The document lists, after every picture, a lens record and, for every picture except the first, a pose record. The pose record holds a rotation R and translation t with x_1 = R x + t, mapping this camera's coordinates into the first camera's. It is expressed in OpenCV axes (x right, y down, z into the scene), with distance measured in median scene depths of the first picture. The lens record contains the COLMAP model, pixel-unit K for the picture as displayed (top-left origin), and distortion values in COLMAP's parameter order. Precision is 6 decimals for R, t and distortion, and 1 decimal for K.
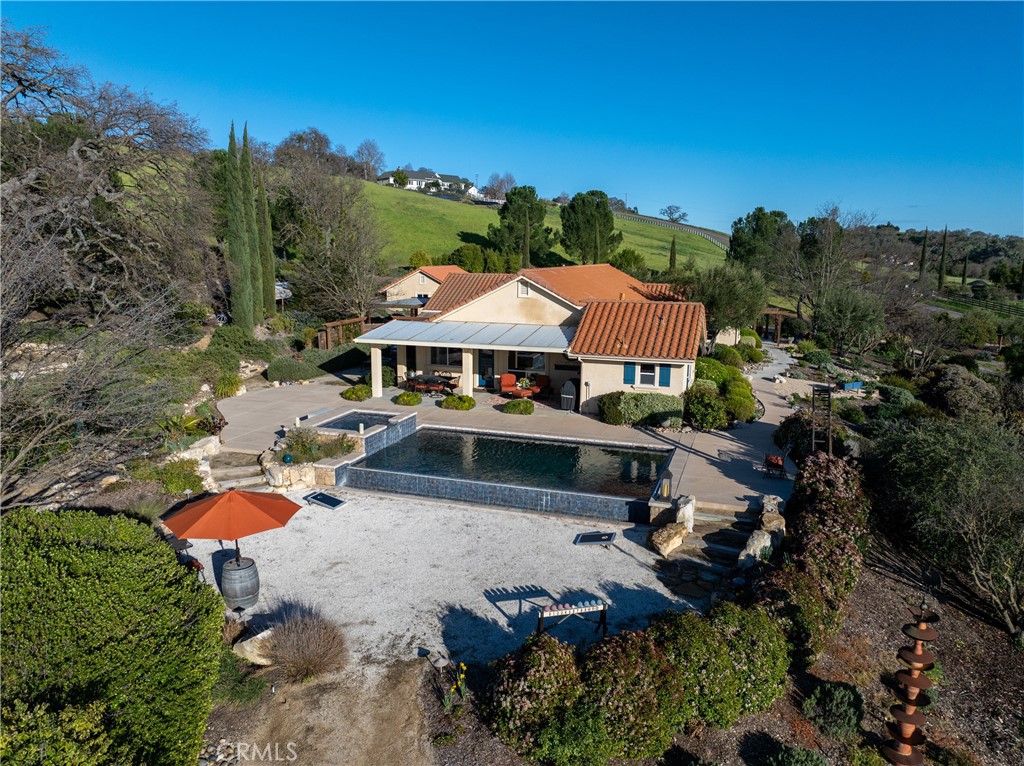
lens RADIAL K [[715.1, 0, 512.0], [0, 715.1, 383.0], [0, 0, 1]] dist [-0.027234, 0.001961]
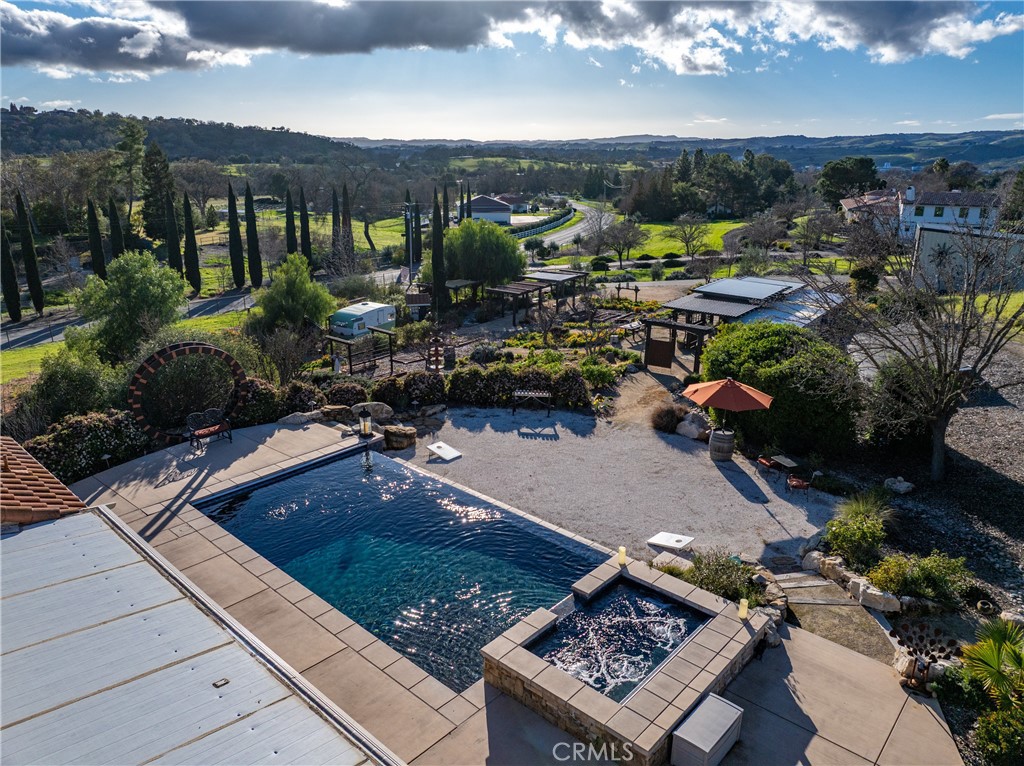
lens RADIAL K [[715.1, 0, 512.0], [0, 715.1, 383.0], [0, 0, 1]] dist [-0.027234, 0.001961]
pose [[-0.916378, -0.129285, 0.378862, -0.320871], [0.065516, 0.885216, 0.460543, -0.322238], [-0.394915, 0.446853, -0.802723, 1.398703]]
